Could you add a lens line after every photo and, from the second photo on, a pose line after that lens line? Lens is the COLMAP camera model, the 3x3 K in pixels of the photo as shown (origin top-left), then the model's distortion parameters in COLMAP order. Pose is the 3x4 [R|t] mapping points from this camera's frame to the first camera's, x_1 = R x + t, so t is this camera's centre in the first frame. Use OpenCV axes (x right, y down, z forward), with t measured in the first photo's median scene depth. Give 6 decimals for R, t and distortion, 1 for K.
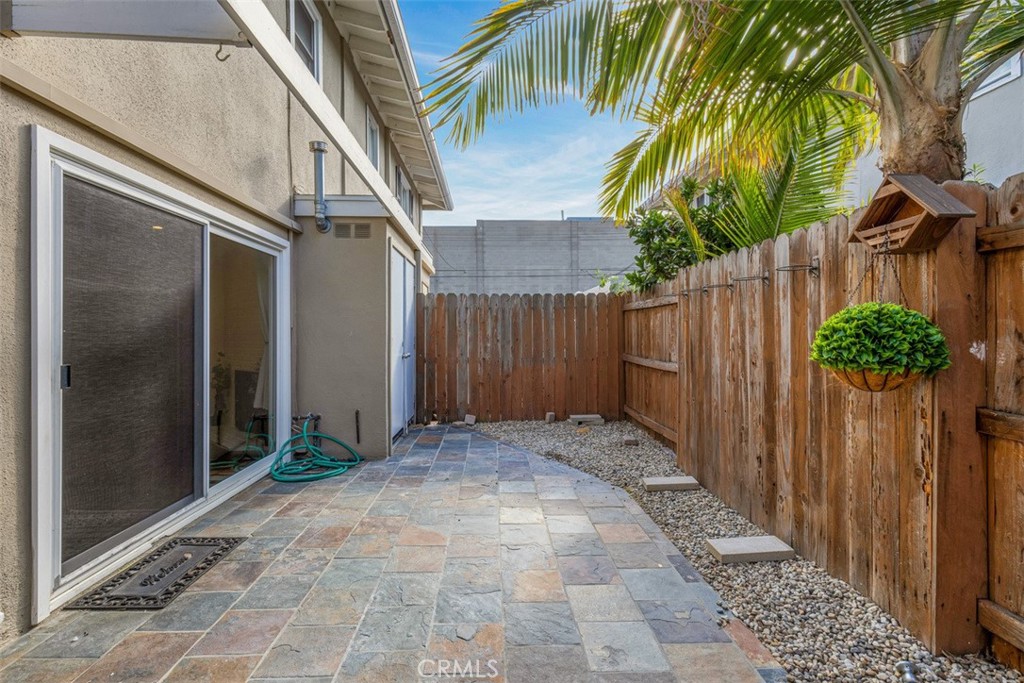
lens RADIAL K [[476.5, 0, 504.3], [0, 476.5, 331.4], [0, 0, 1]] dist [0.000827, 0.000148]
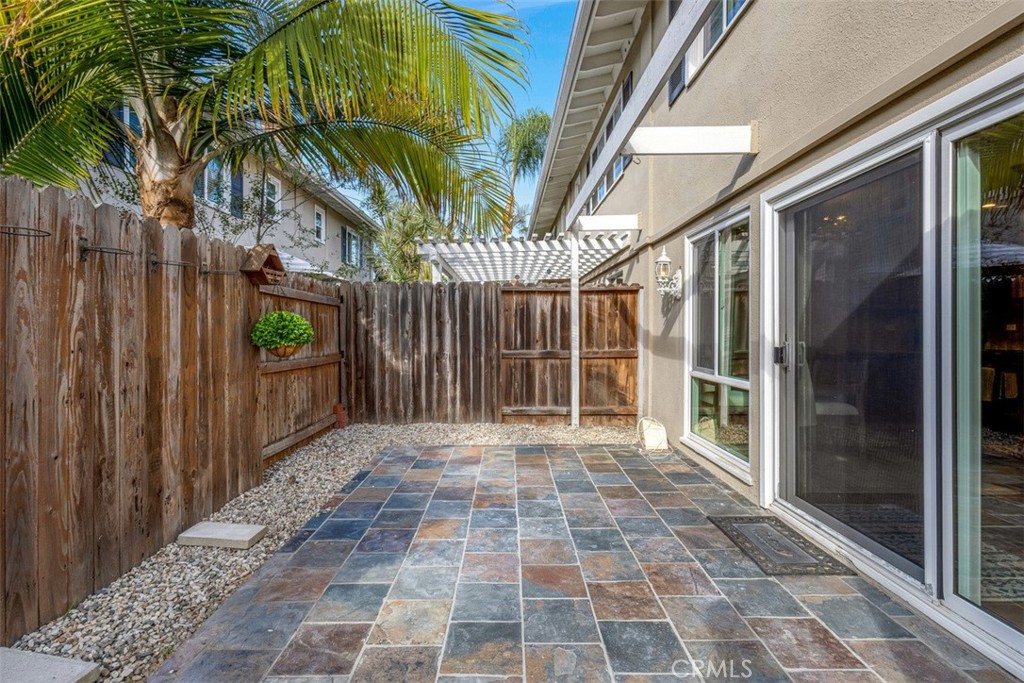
lens RADIAL K [[476.5, 0, 504.3], [0, 476.5, 331.4], [0, 0, 1]] dist [0.000827, 0.000148]
pose [[-0.999216, 0.003041, 0.039469, -0.131464], [0.002943, 0.999992, -0.002535, 0.019333], [-0.039477, -0.002417, -0.999218, 1.936546]]
